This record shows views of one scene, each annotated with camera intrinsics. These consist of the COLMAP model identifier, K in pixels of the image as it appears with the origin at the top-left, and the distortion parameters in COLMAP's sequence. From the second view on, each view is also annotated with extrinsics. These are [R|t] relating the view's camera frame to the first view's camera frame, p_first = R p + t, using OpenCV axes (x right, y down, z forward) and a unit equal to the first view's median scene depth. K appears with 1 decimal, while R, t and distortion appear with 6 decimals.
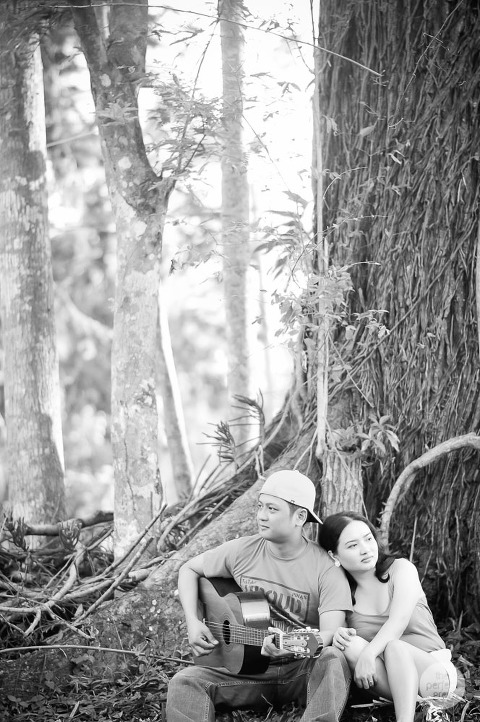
lens RADIAL K [[2599.9, 0, 240.6], [0, 2599.9, 361.4], [0, 0, 1]] dist [0.283224, 0.000000]
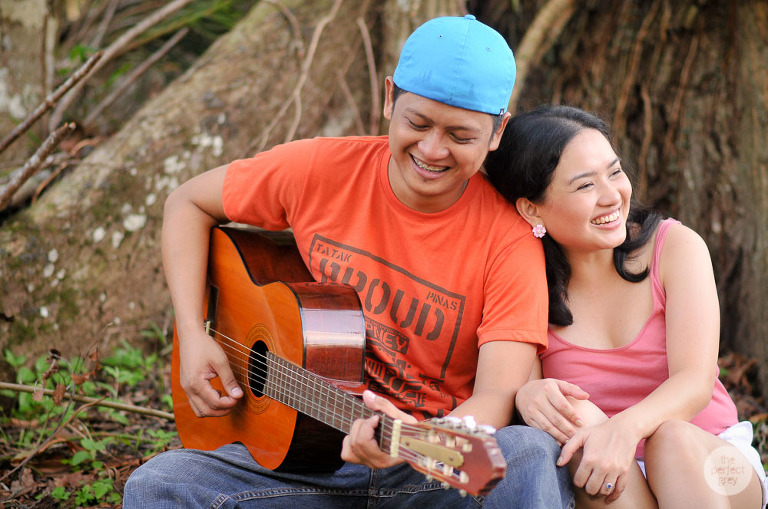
lens RADIAL K [[2765.6, 0, 382.6], [0, 2765.6, 255.3], [0, 0, 1]] dist [0.283224, 0.000000]
pose [[0.987207, 0.045560, 0.152799, -0.051478], [-0.067722, 0.987383, 0.143135, 0.017519], [-0.144350, -0.151652, 0.977837, 0.512427]]
